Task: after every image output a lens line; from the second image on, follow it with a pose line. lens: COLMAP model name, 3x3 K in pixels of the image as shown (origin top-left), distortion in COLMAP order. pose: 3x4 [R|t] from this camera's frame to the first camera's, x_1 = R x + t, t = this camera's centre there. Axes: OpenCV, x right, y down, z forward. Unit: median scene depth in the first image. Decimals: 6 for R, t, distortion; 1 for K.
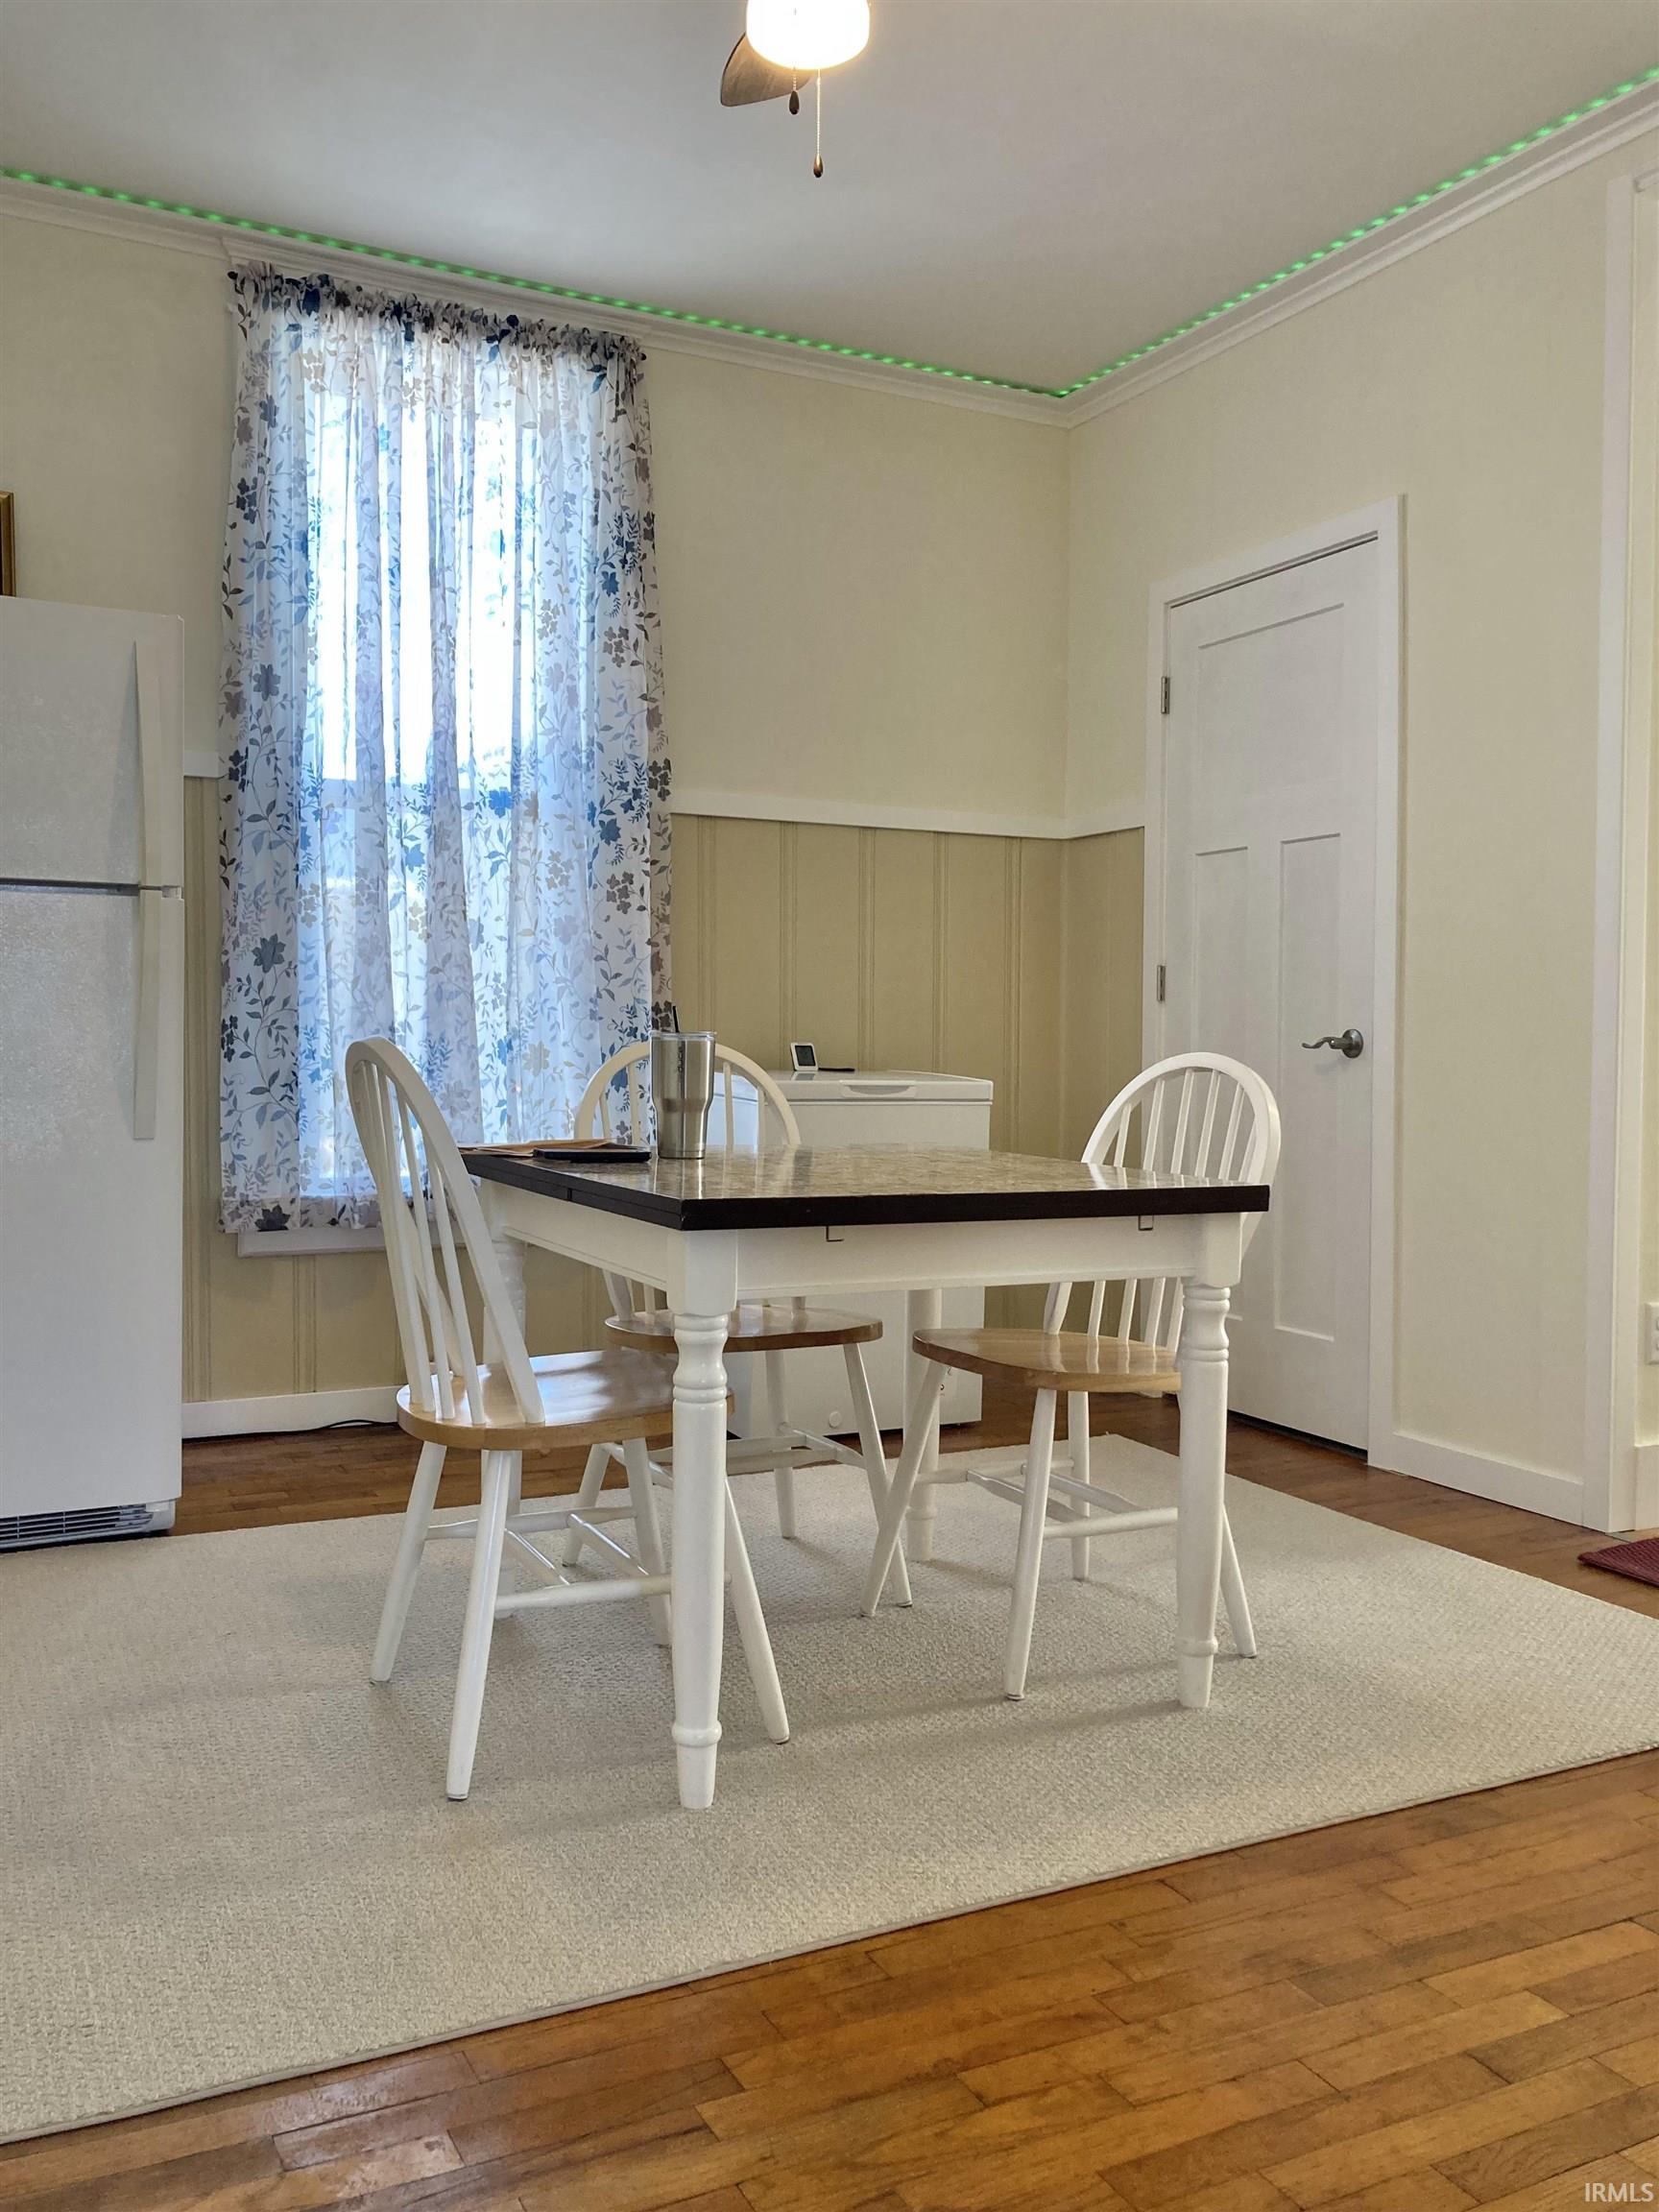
lens RADIAL K [[1787.8, 0, 829.5], [0, 1787.8, 1106.0], [0, 0, 1]] dist [0.015498, -0.046140]
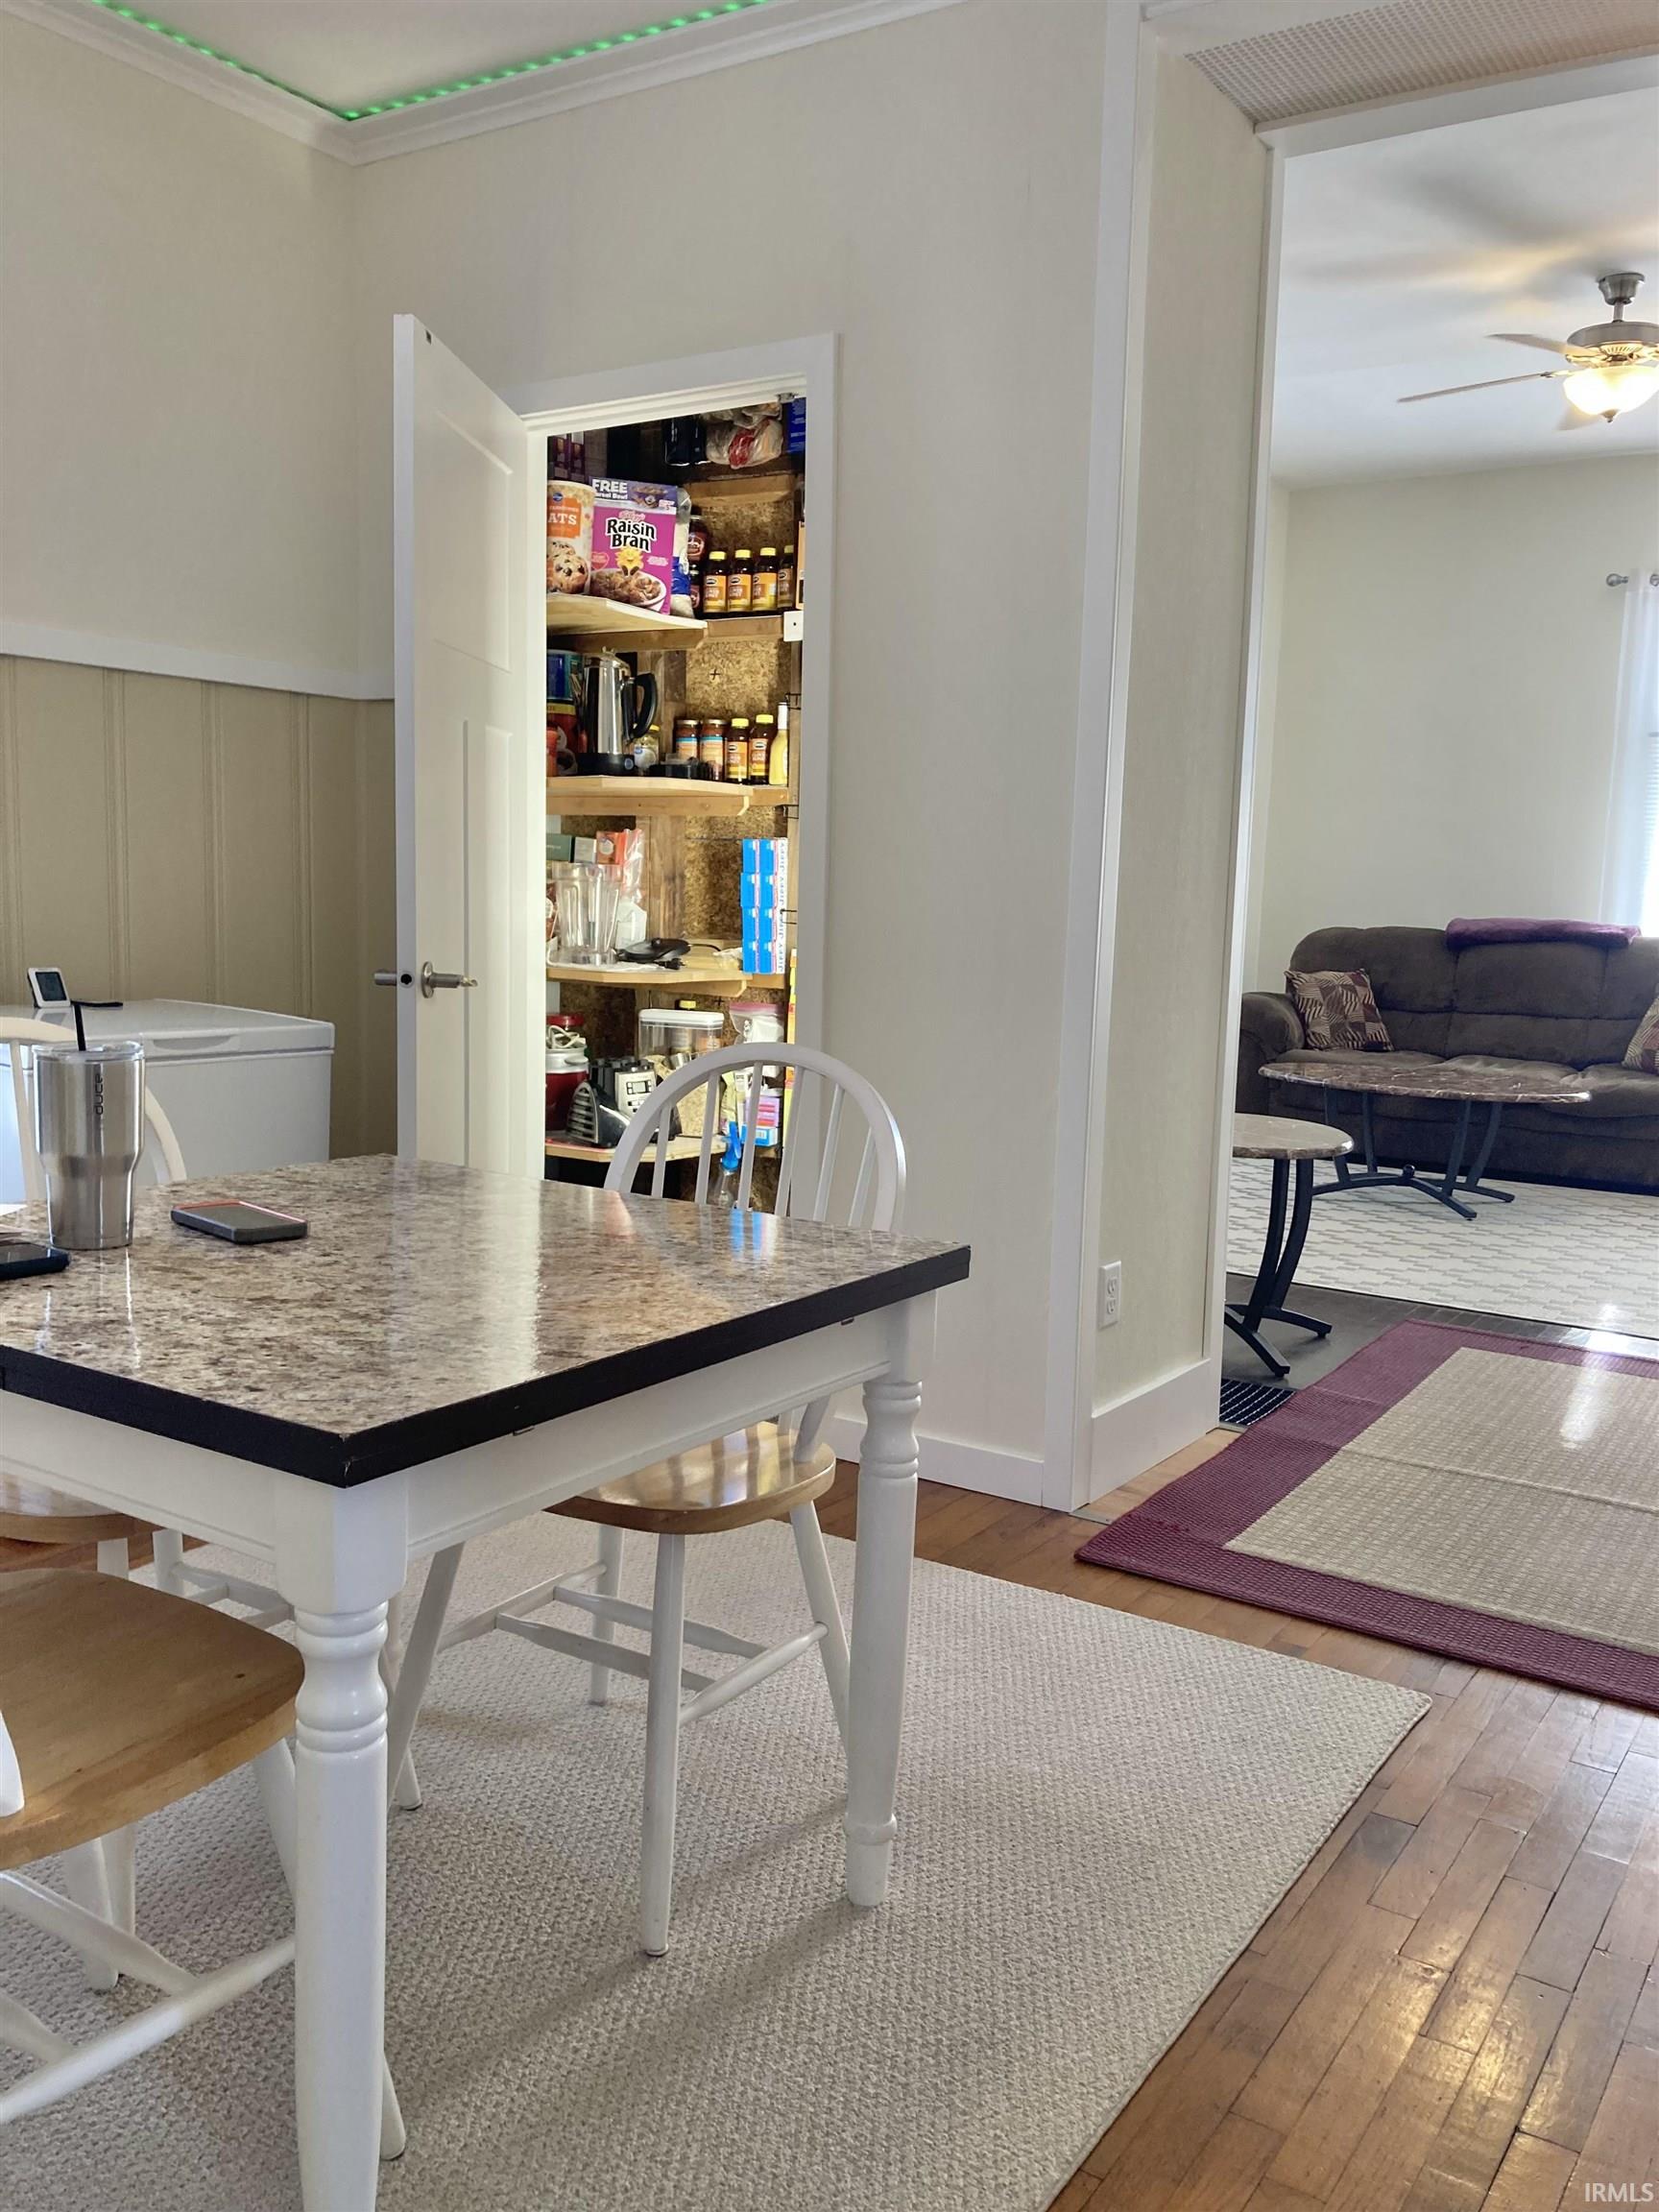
lens RADIAL K [[1787.8, 0, 829.5], [0, 1787.8, 1106.0], [0, 0, 1]] dist [0.015498, -0.046140]
pose [[0.865015, -0.045974, 0.499634, -0.173255], [-0.002594, 0.995370, 0.096081, -0.083066], [-0.501738, -0.084408, 0.860891, 0.326461]]
